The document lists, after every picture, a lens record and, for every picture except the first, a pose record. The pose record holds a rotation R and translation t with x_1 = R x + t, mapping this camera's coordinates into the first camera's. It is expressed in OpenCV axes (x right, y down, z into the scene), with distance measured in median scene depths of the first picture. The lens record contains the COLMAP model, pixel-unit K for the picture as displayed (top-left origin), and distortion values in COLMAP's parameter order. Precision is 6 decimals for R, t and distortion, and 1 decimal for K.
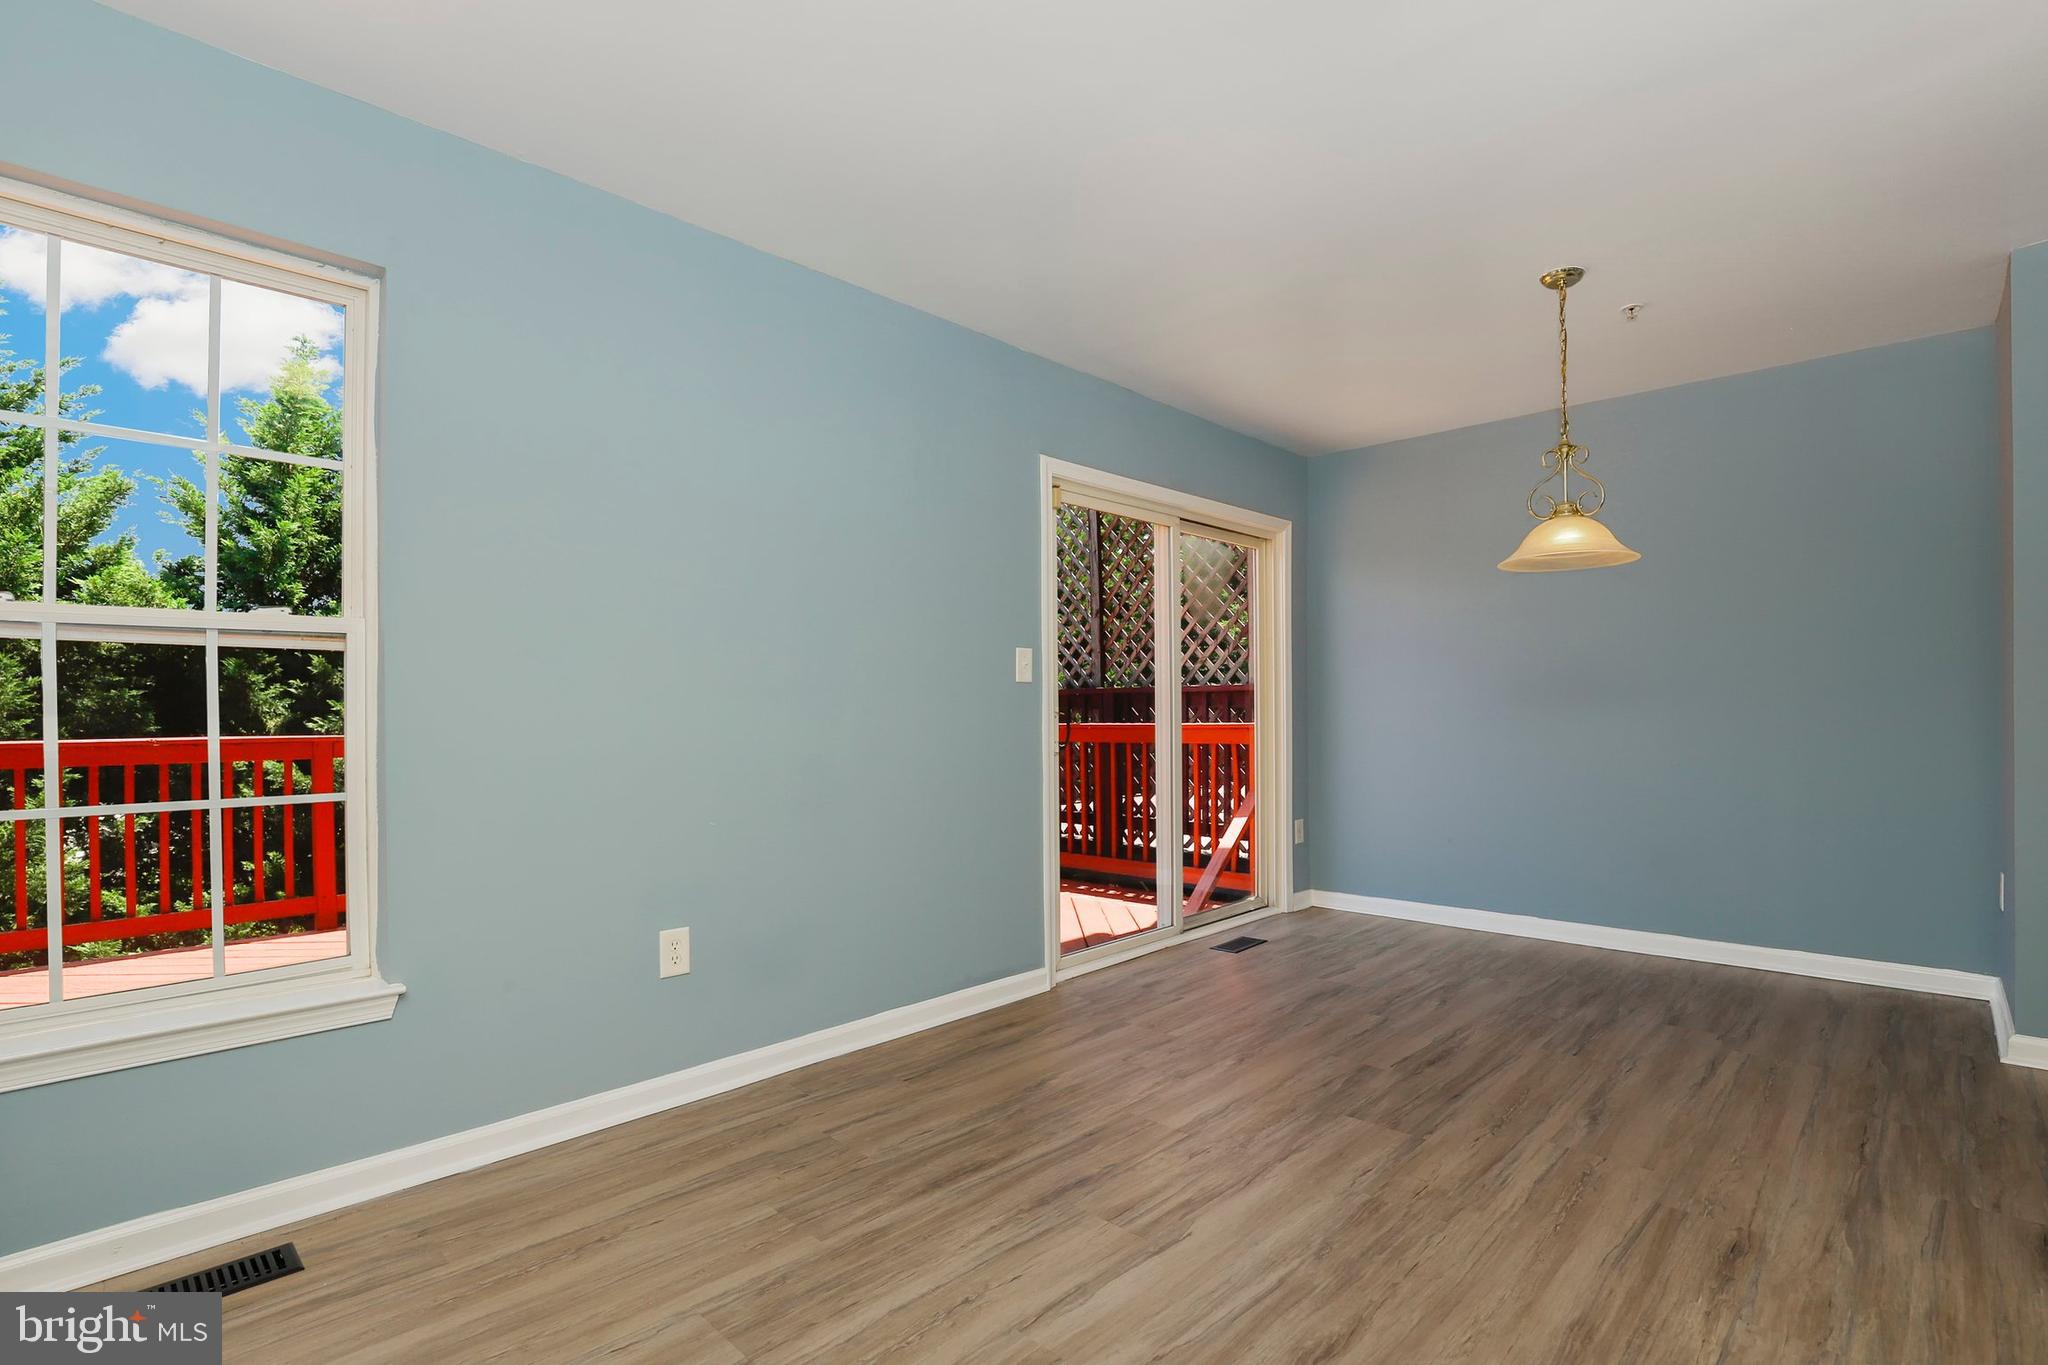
lens RADIAL K [[965.0, 0, 1032.2], [0, 965.0, 709.4], [0, 0, 1]] dist [-0.032860, 0.006674]
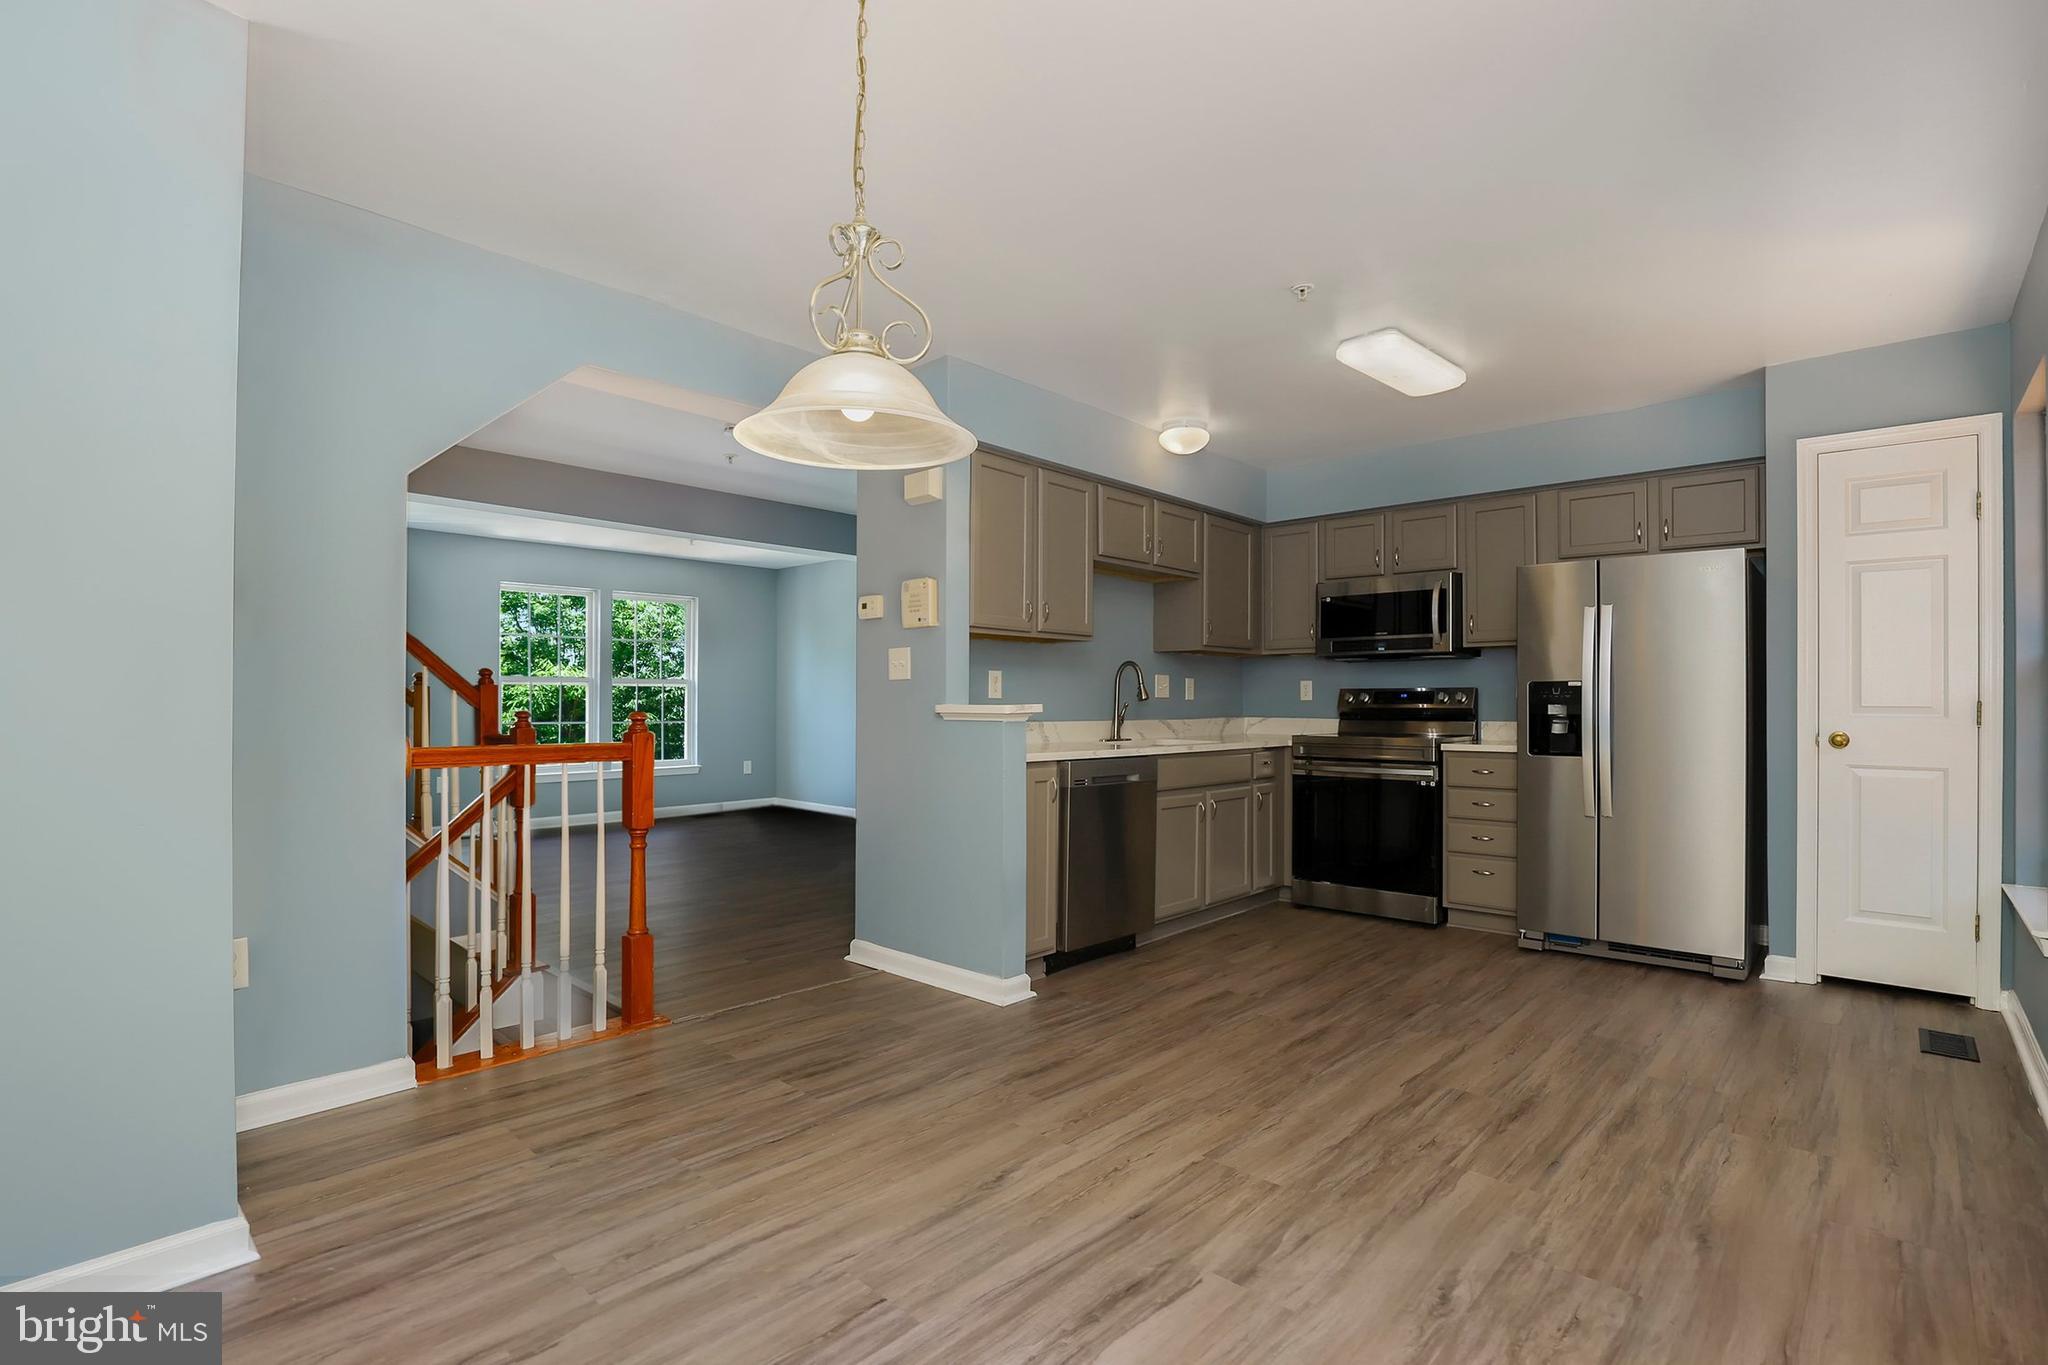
lens RADIAL K [[960.8, 0, 1038.5], [0, 960.8, 694.4], [0, 0, 1]] dist [-0.023815, 0.000267]
pose [[-0.999642, 0.002899, -0.026593, 0.461090], [0.003224, 0.999920, -0.012191, -0.004098], [0.026555, -0.012272, -0.999572, 1.507359]]
